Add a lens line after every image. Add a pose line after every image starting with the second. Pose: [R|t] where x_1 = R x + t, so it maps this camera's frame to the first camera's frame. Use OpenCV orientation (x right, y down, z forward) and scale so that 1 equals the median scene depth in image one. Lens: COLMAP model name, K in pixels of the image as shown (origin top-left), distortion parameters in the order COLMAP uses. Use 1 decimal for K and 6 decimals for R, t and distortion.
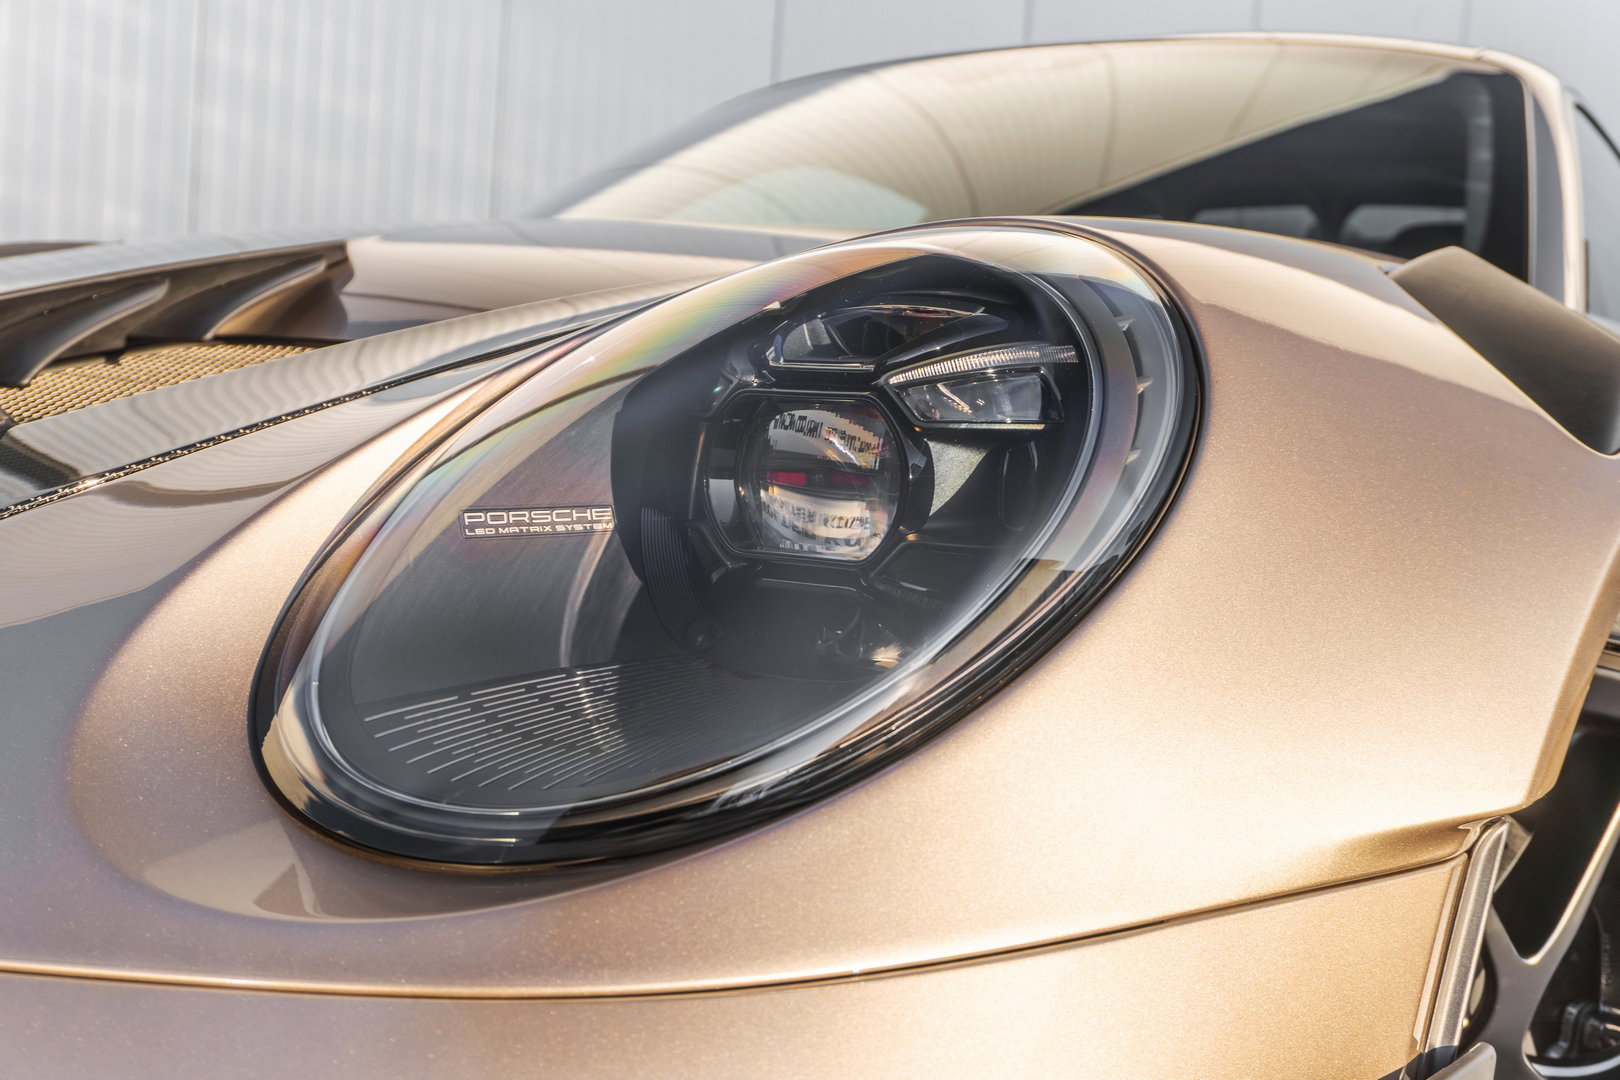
lens RADIAL K [[1729.6, 0, 815.3], [0, 1729.6, 548.8], [0, 0, 1]] dist [-0.006496, 0.000000]
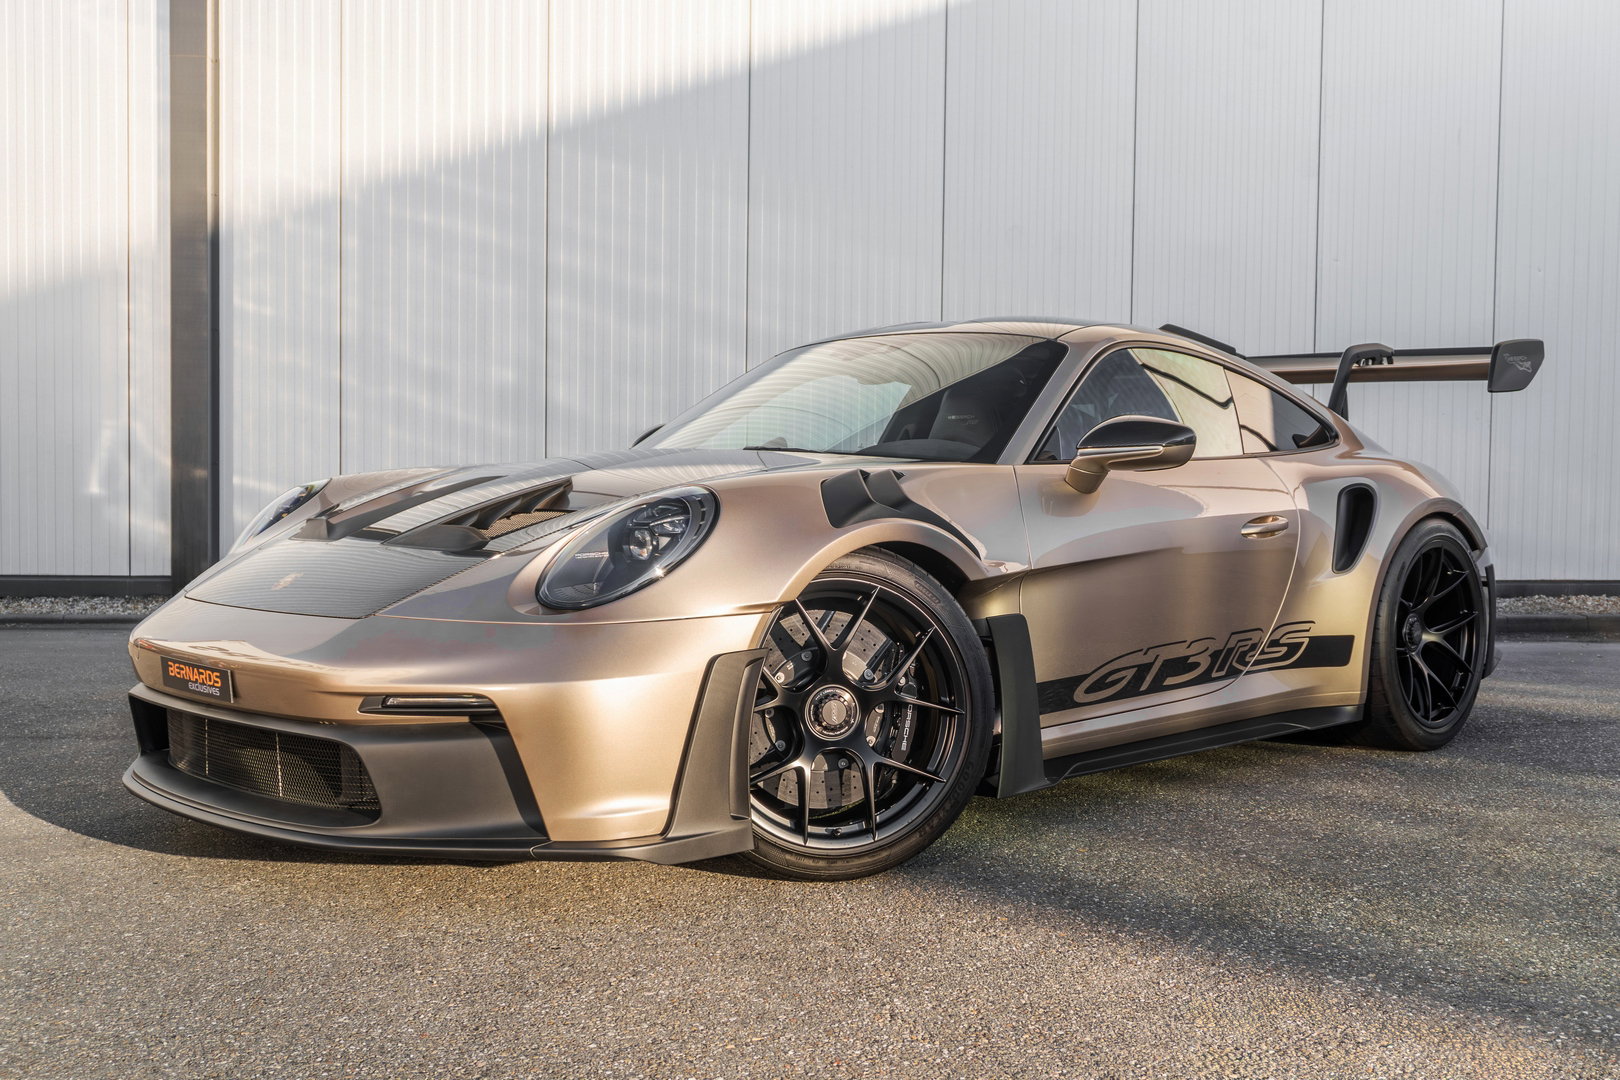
lens RADIAL K [[1782.5, 0, 825.8], [0, 1782.5, 517.3], [0, 0, 1]] dist [0.001442, 0.000000]
pose [[0.978413, -0.049588, -0.200620, 1.528039], [0.040984, 0.998062, -0.046818, 0.143567], [0.202552, 0.037585, 0.978550, -3.877343]]
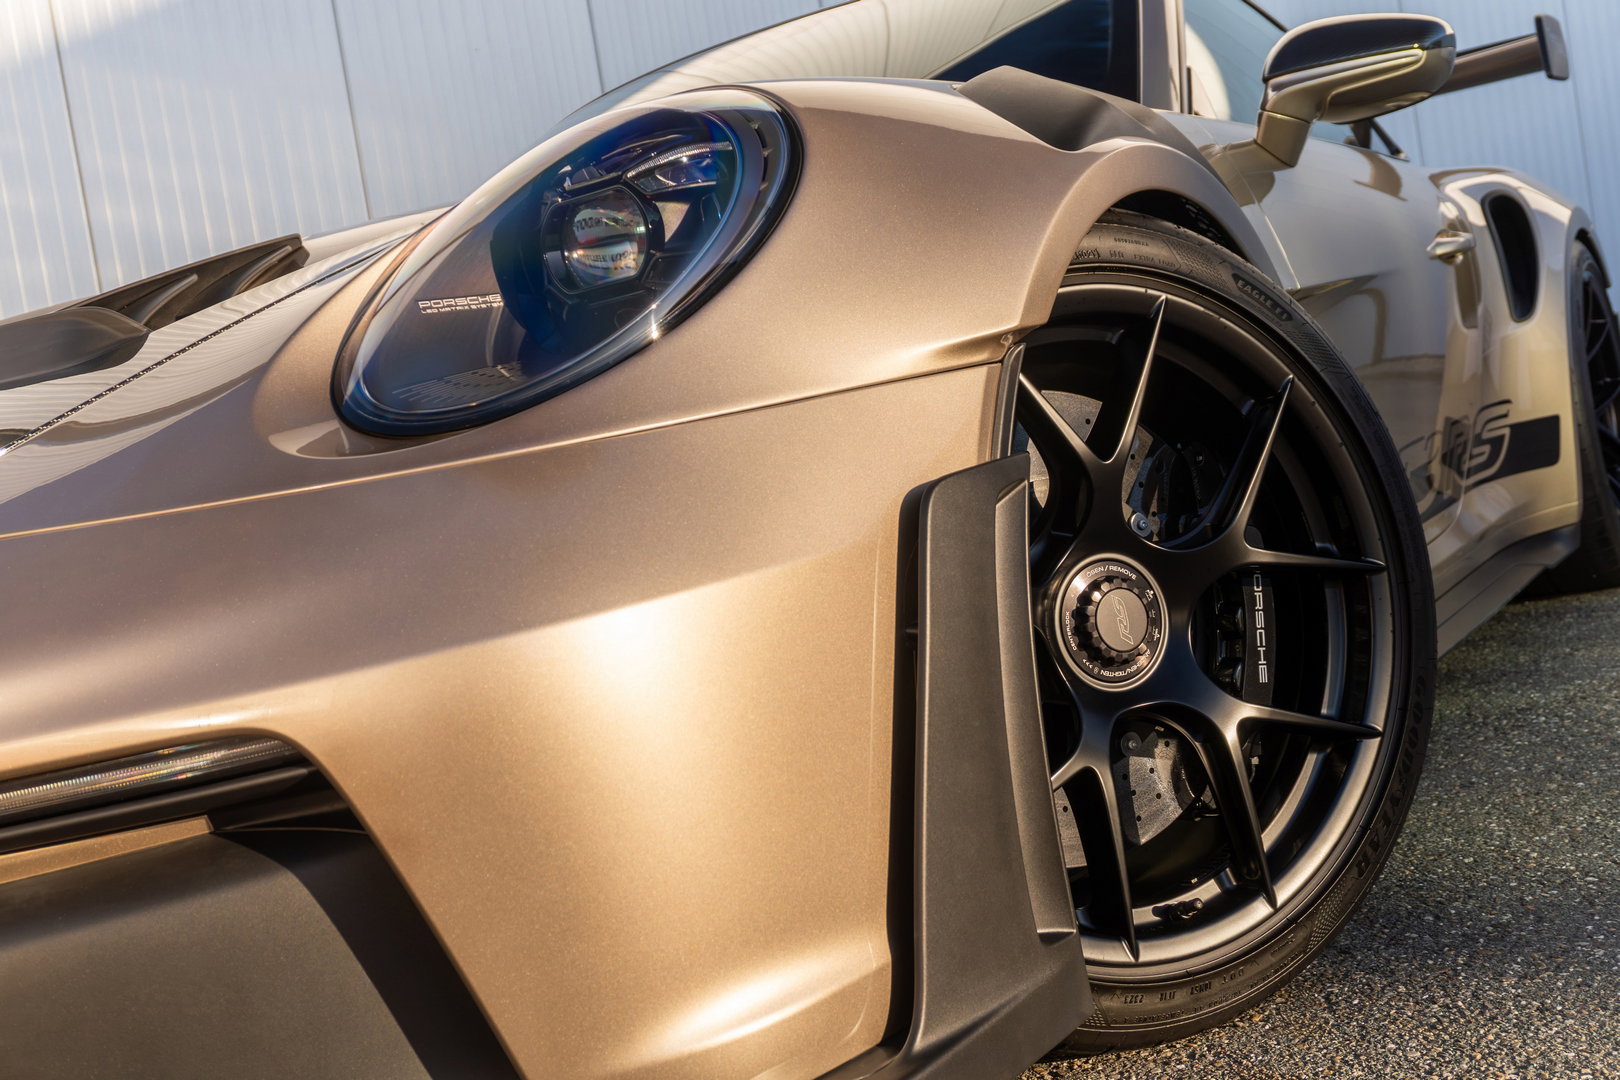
lens RADIAL K [[1729.6, 0, 812.2], [0, 1729.6, 528.4], [0, 0, 1]] dist [-0.006496, 0.000000]
pose [[0.972807, -0.229668, 0.029986, 0.085895], [0.230530, 0.972621, -0.029391, 0.341897], [-0.022415, 0.035505, 0.999118, -0.776041]]
